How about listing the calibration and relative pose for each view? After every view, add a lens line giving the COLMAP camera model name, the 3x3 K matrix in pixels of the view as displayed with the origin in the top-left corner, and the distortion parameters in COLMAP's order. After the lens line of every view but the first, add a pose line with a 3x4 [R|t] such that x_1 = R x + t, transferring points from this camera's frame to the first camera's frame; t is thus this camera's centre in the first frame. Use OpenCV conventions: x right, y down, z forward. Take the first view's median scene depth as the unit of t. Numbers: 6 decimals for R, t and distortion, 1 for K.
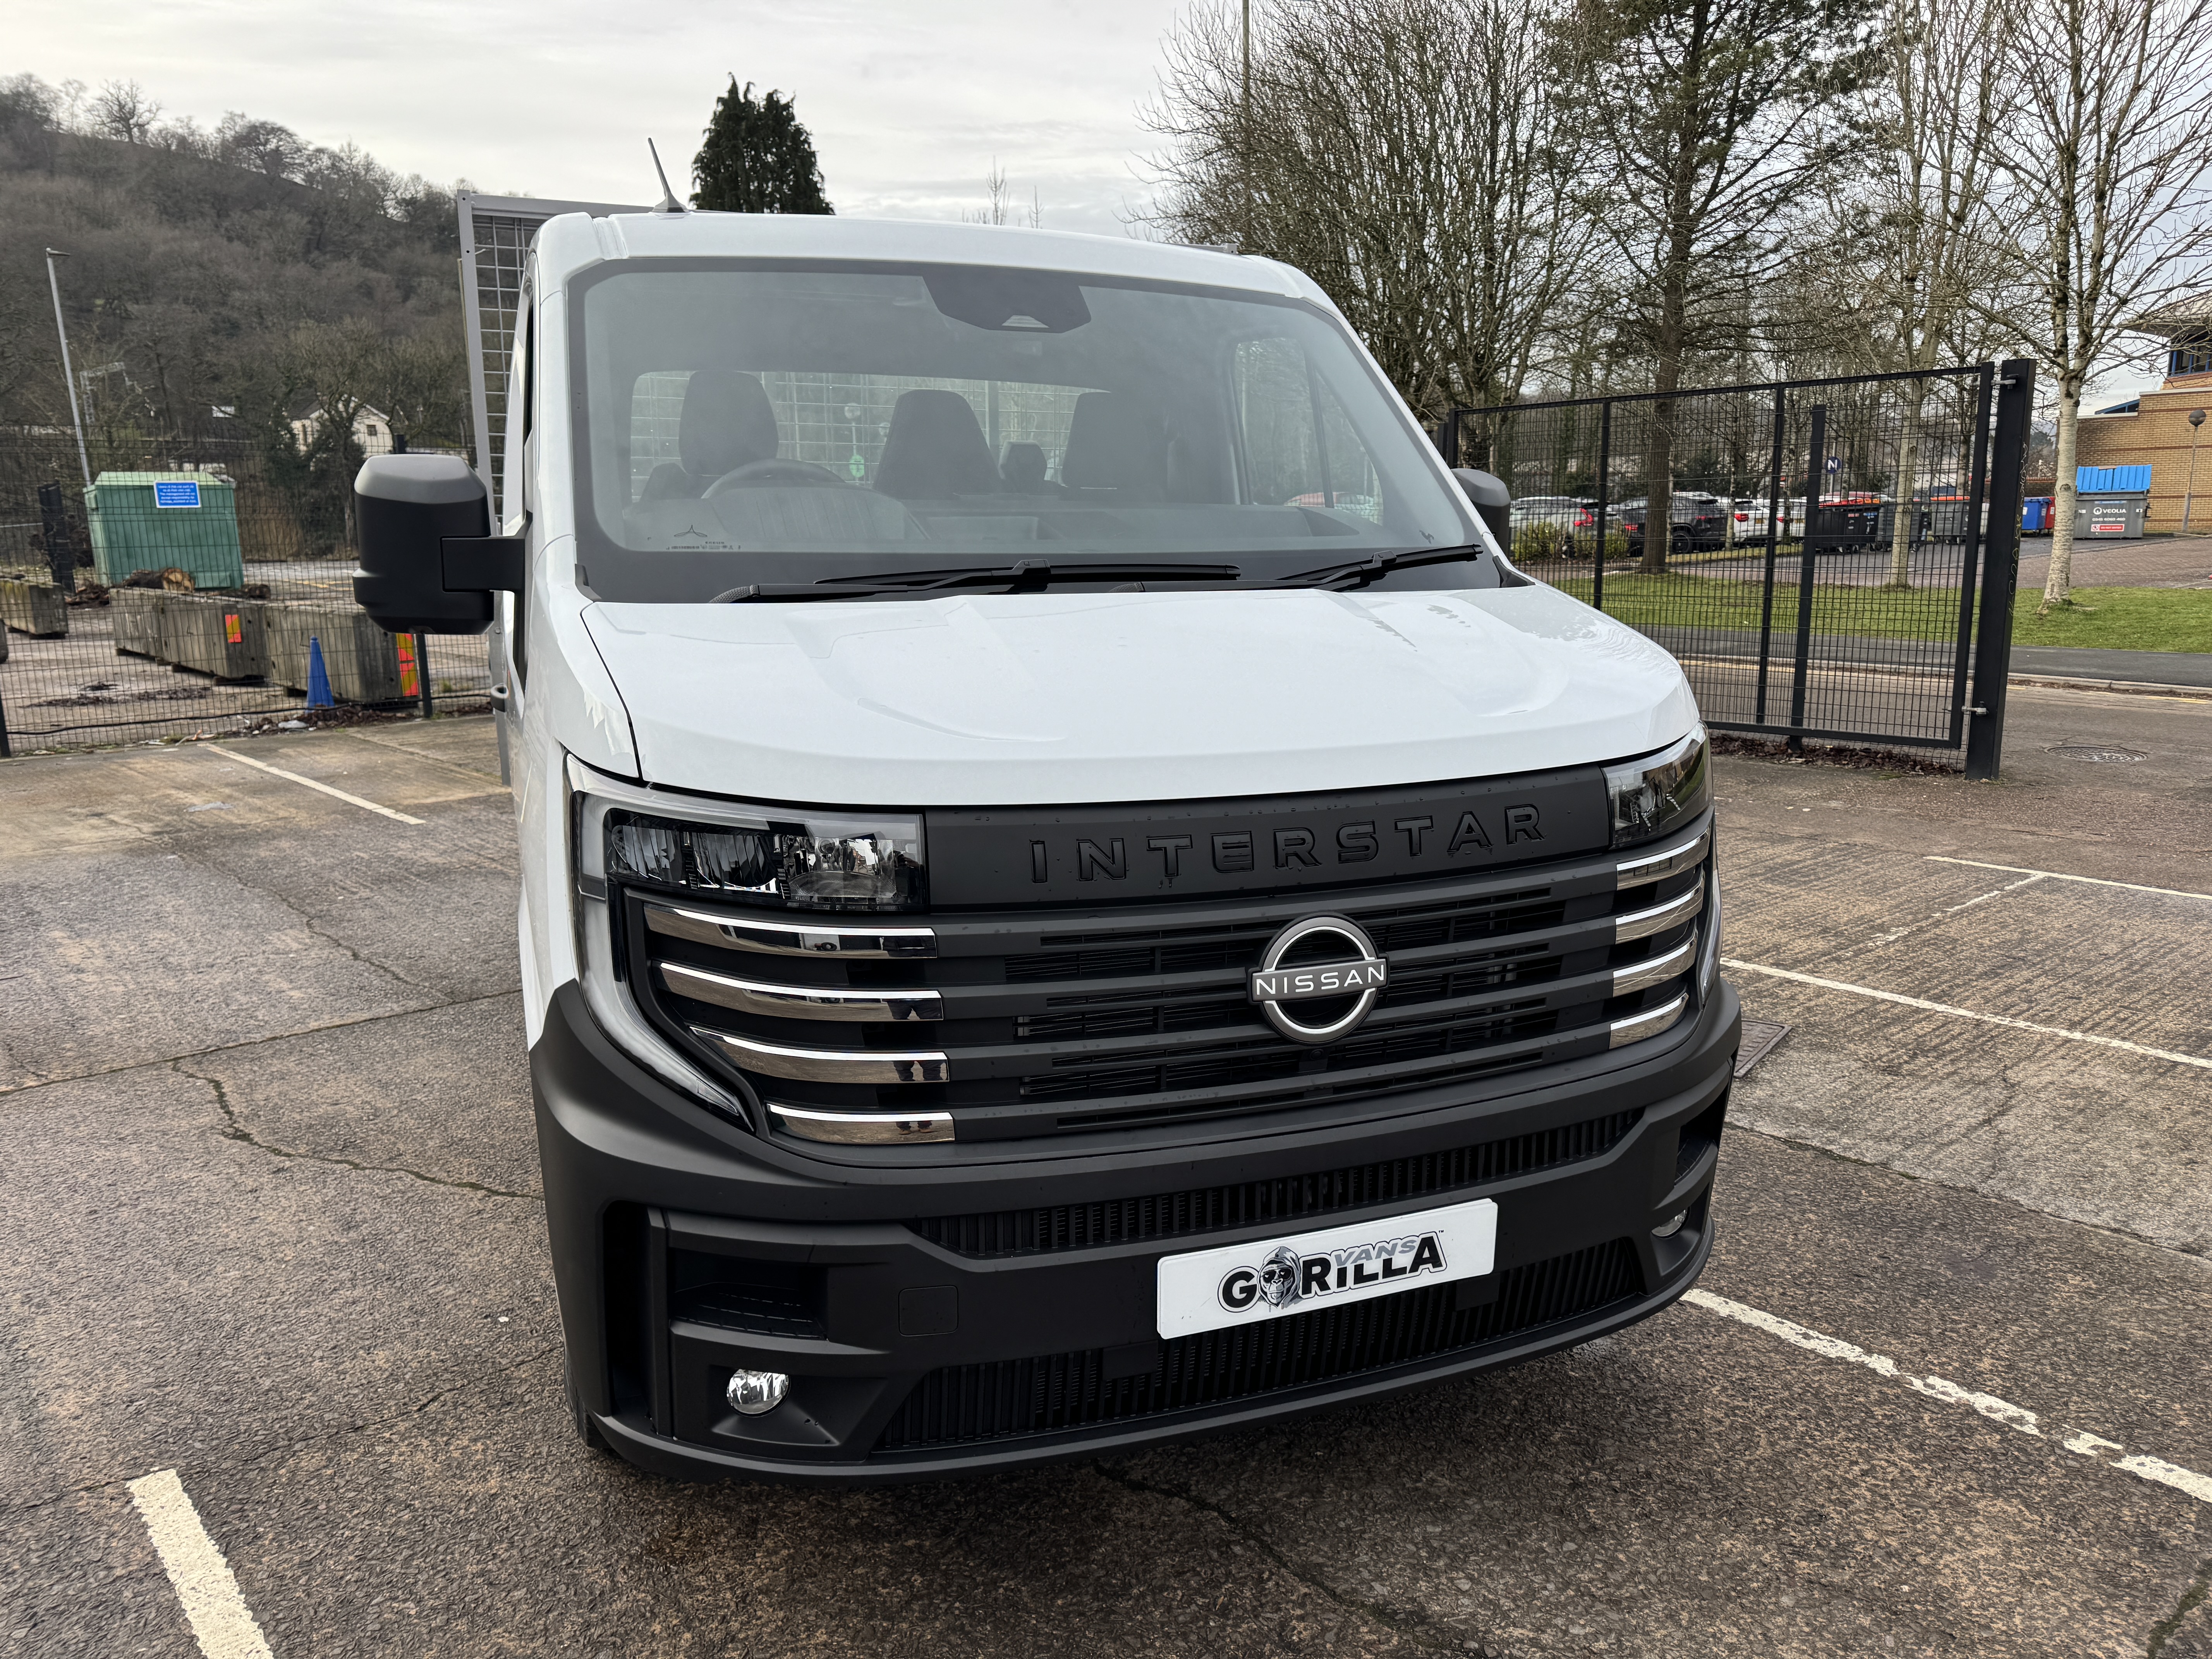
lens RADIAL K [[1554.3, 0, 1100.9], [0, 1554.3, 823.6], [0, 0, 1]] dist [0.039396, -0.042104]
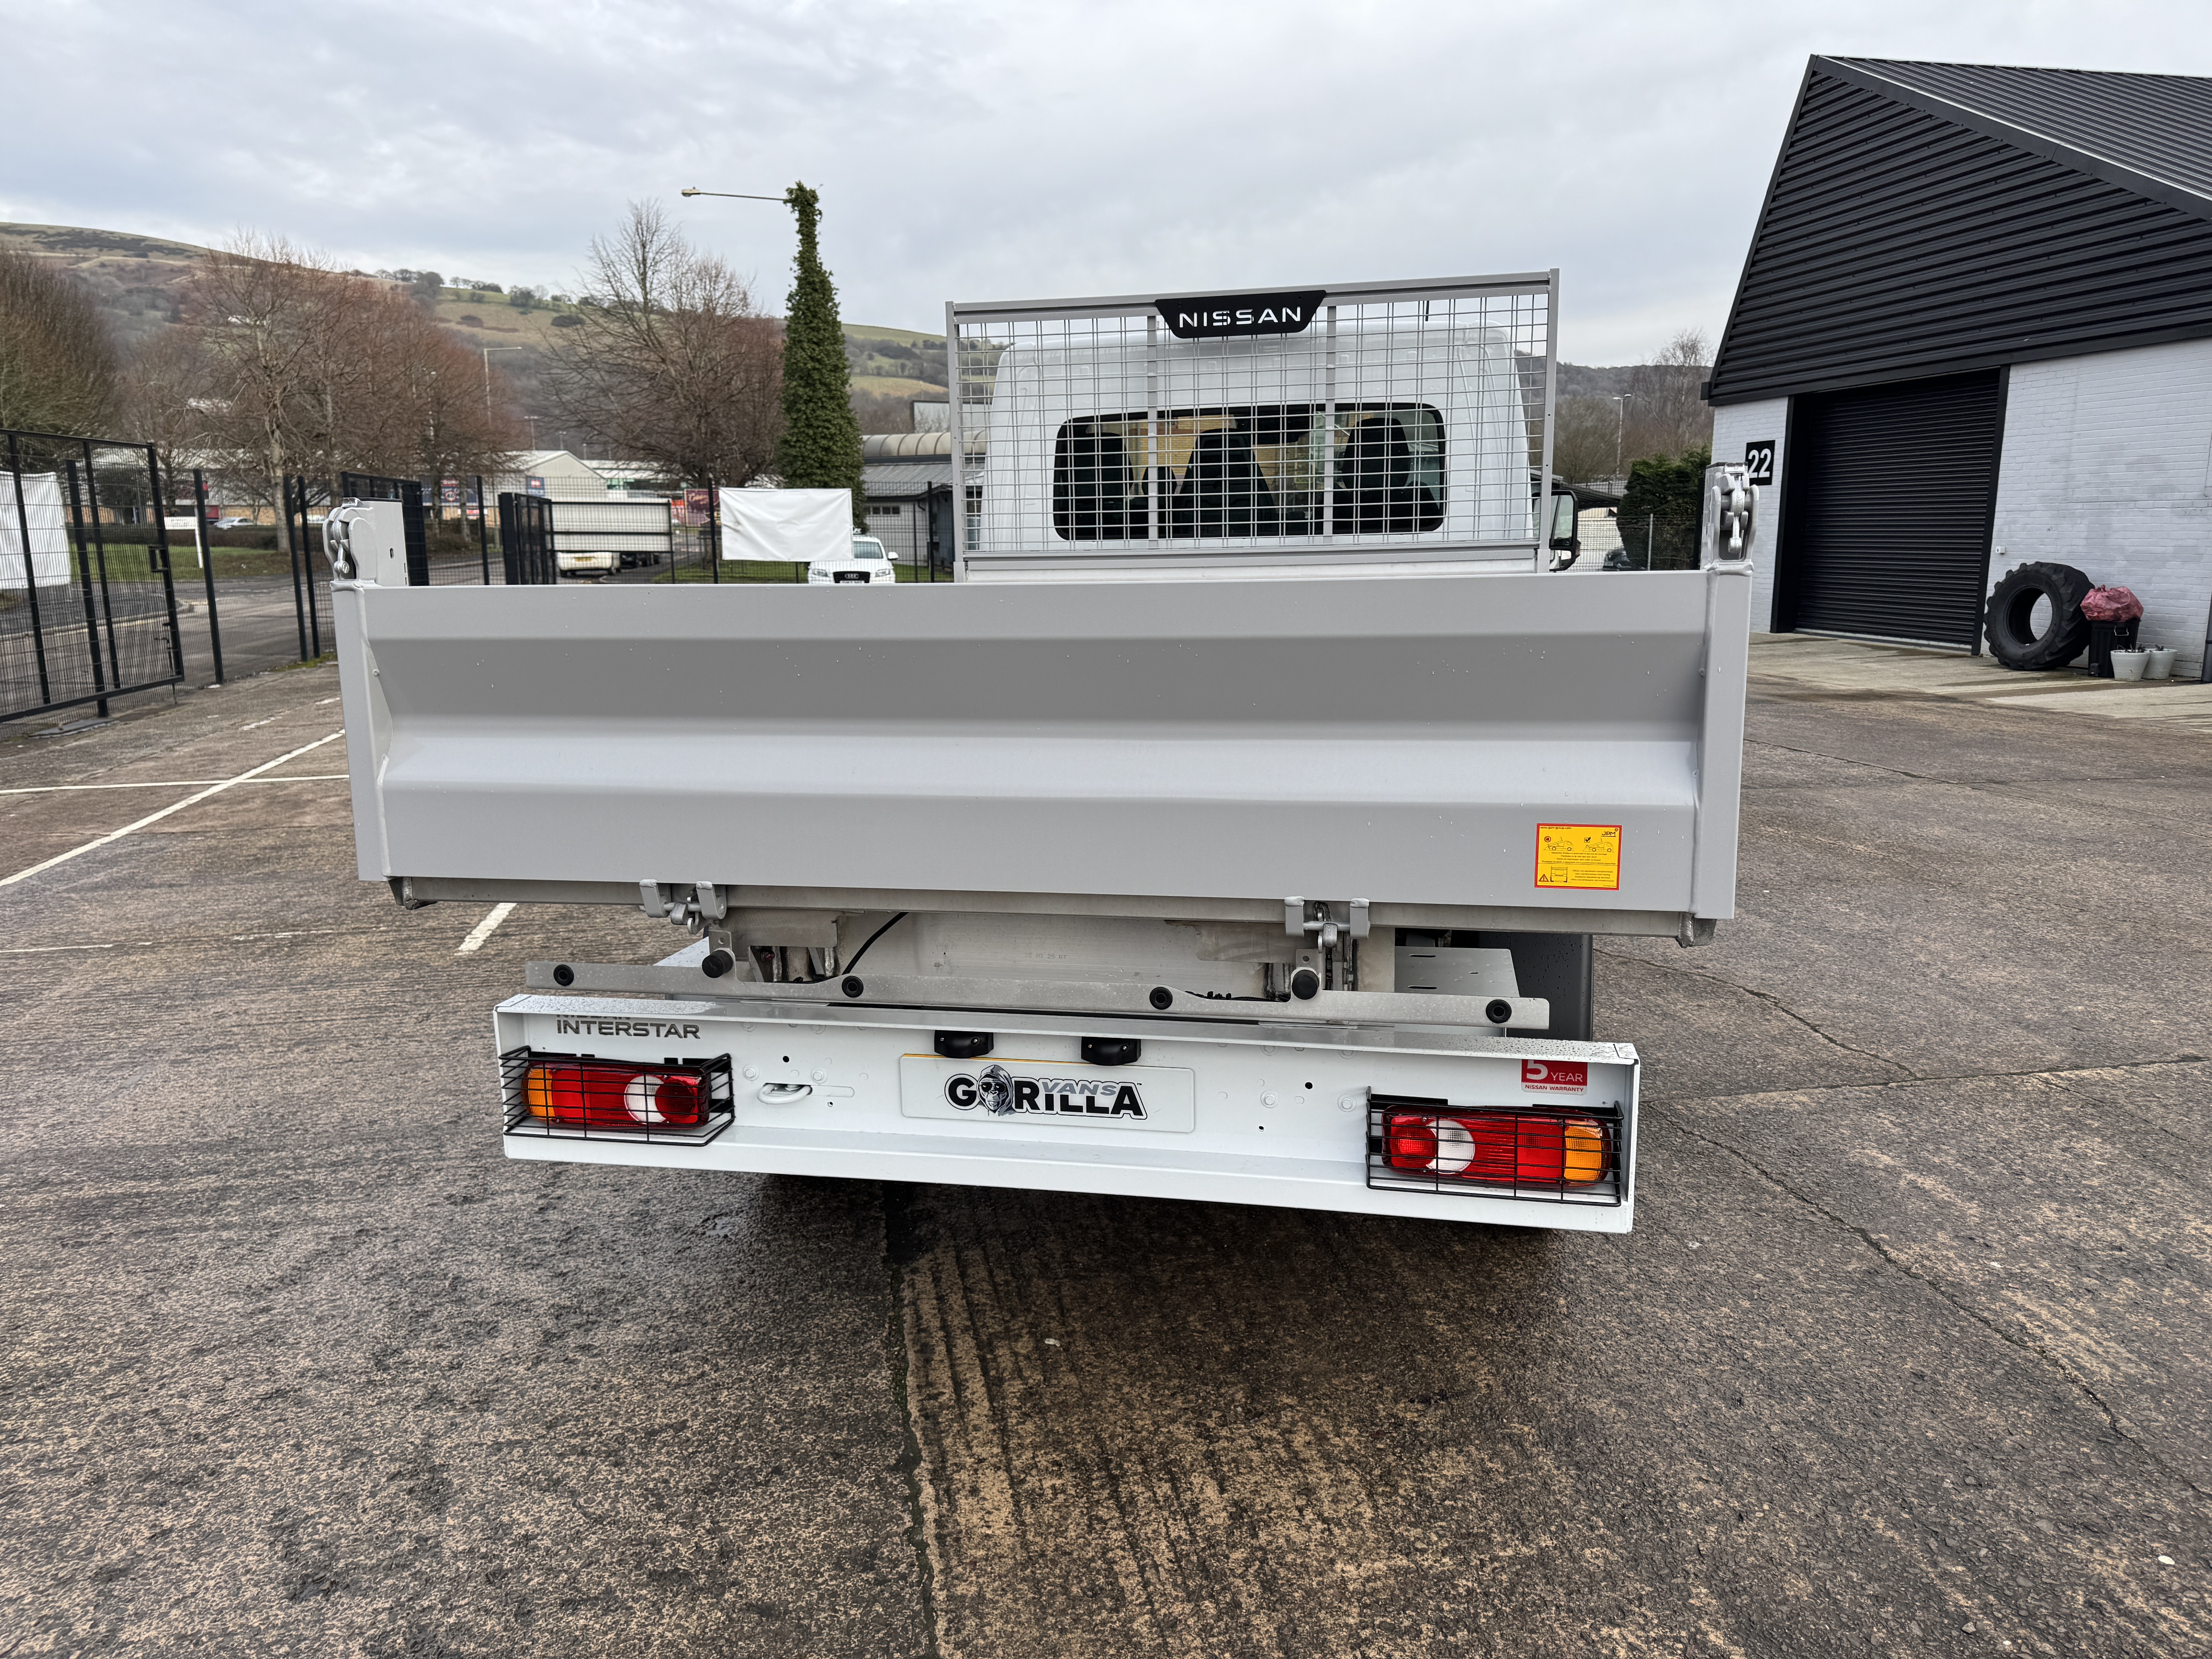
lens RADIAL K [[1554.3, 0, 1109.8], [0, 1554.3, 848.3], [0, 0, 1]] dist [0.039396, -0.042104]
pose [[-0.848009, -0.083954, 0.523291, -1.170106], [0.119532, 0.931636, 0.343171, -0.632356], [-0.516327, 0.353562, -0.780000, 3.428653]]
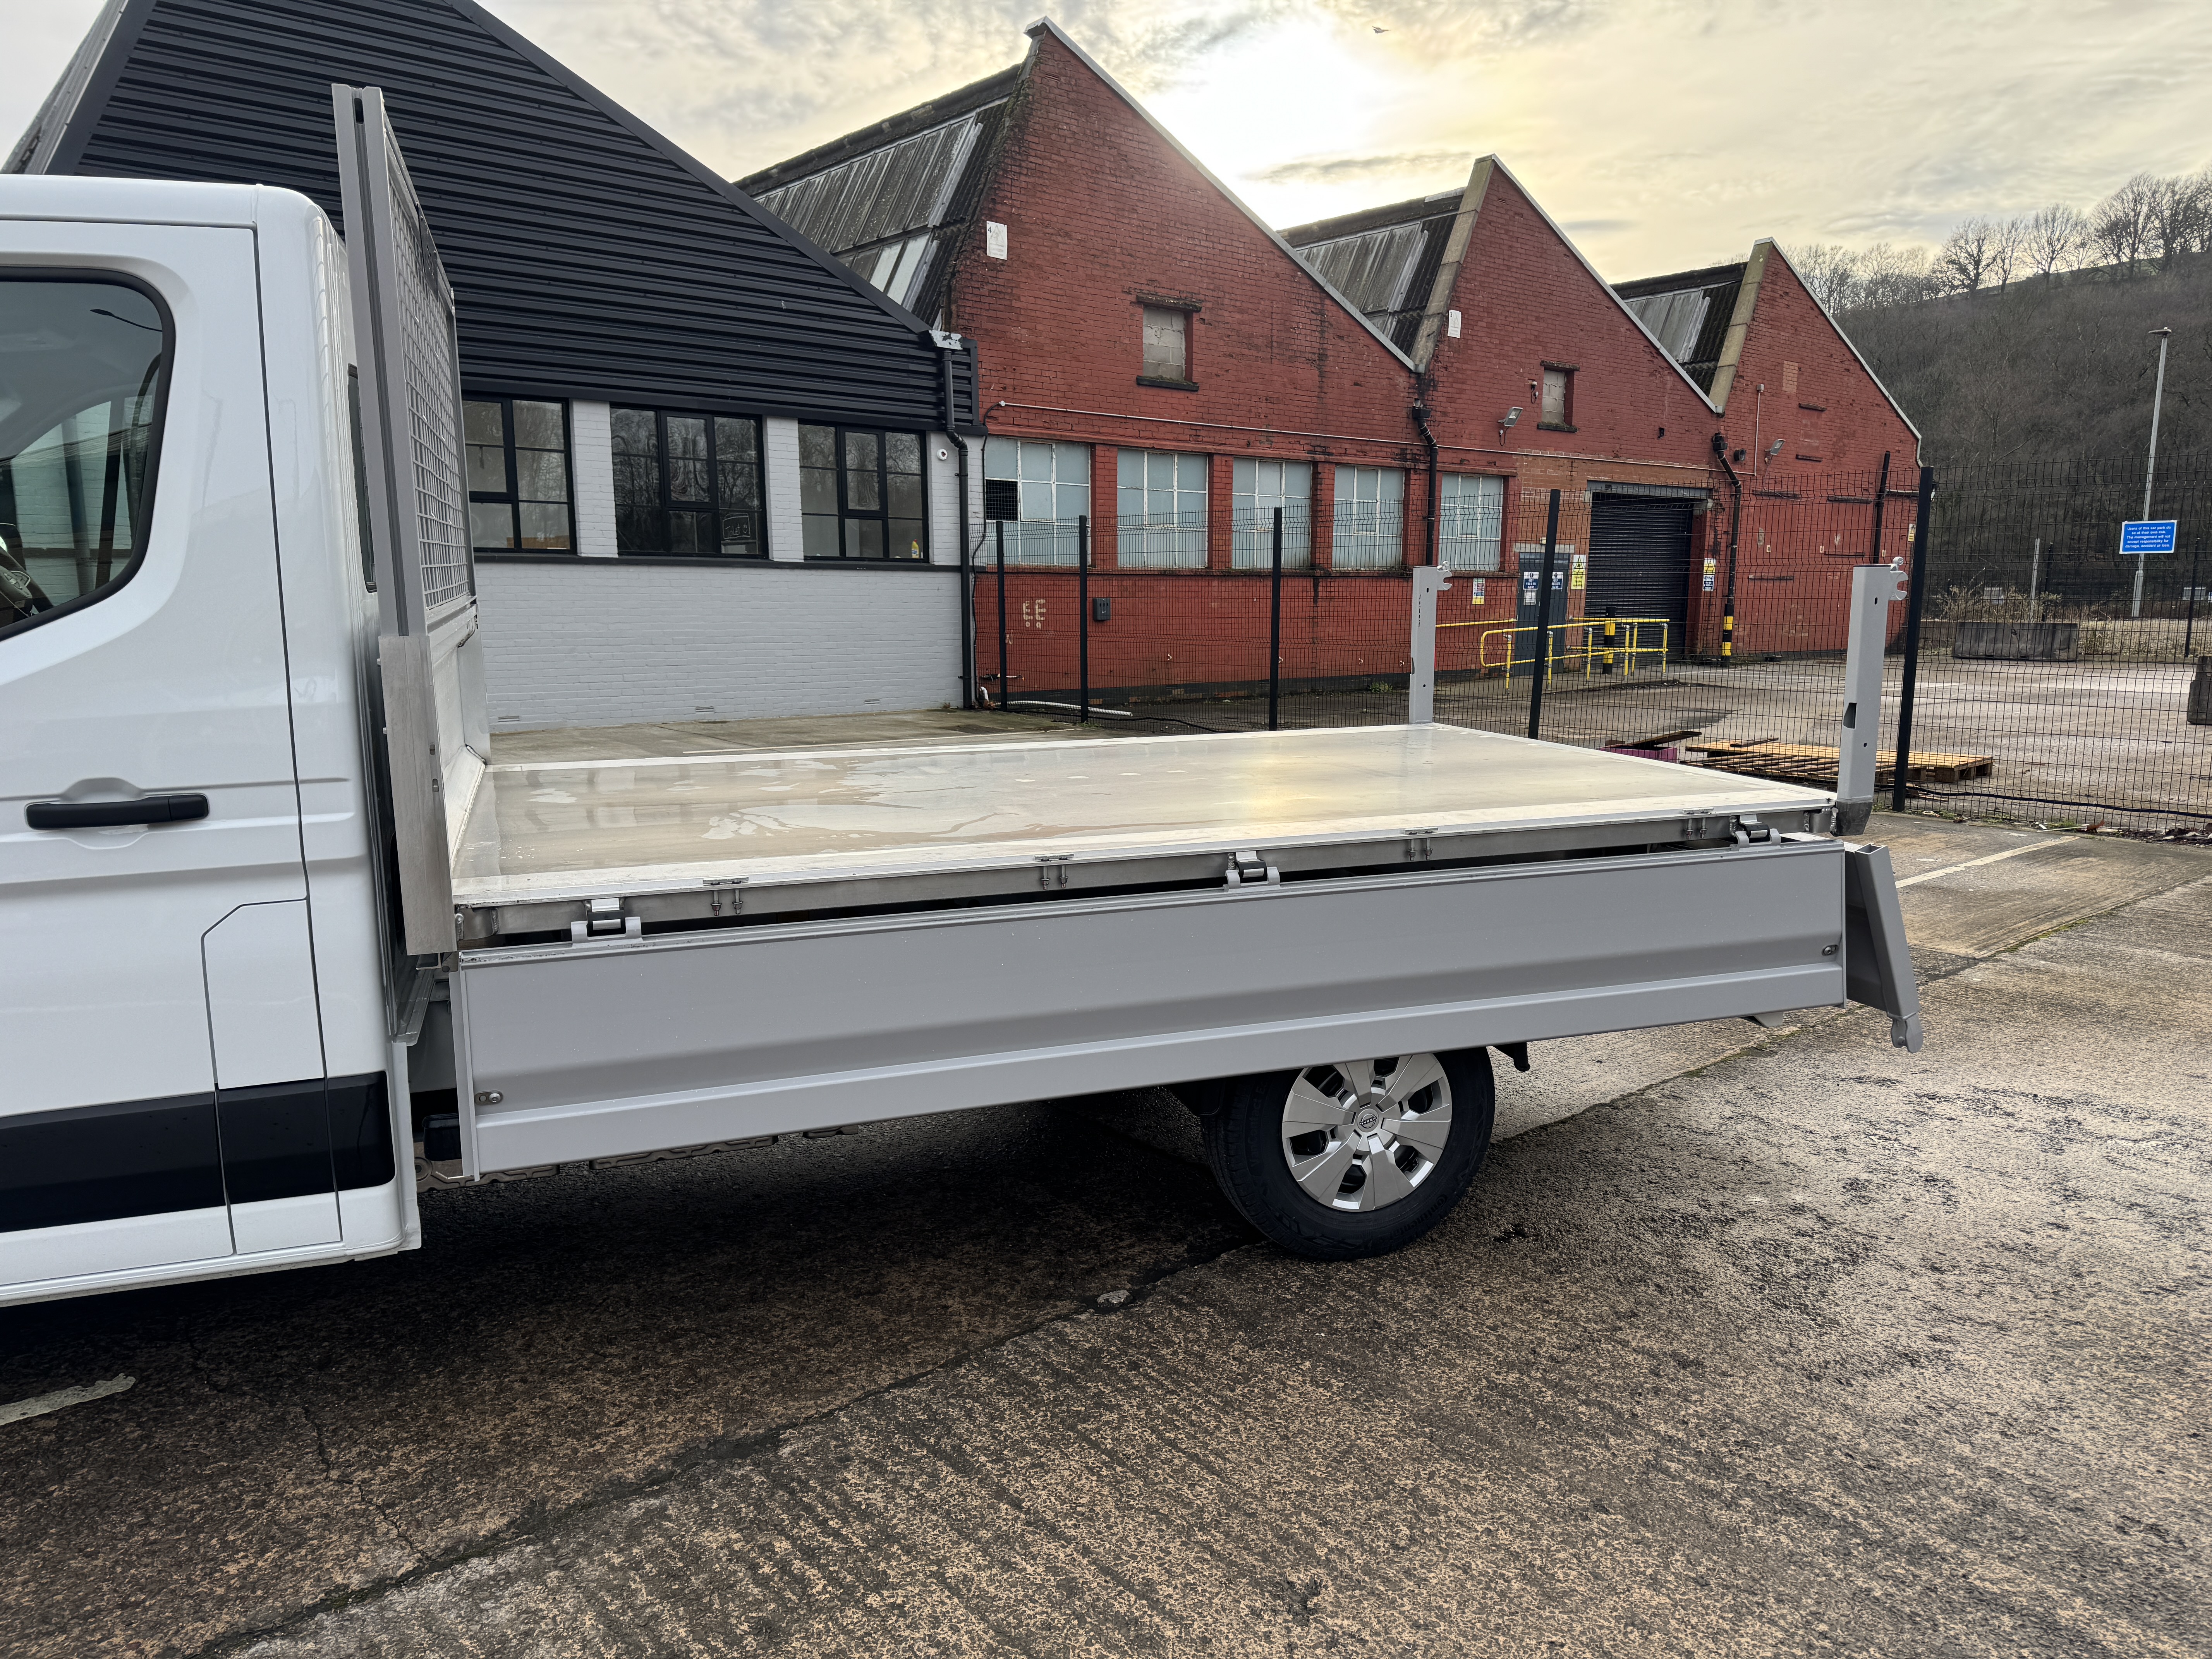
lens RADIAL K [[1554.3, 0, 1117.3], [0, 1554.3, 852.9], [0, 0, 1]] dist [0.039396, -0.042104]
pose [[-0.018254, 0.180037, -0.983490, 1.144557], [-0.192164, 0.964684, 0.180161, -0.431016], [0.981193, 0.192280, 0.016988, 2.219315]]
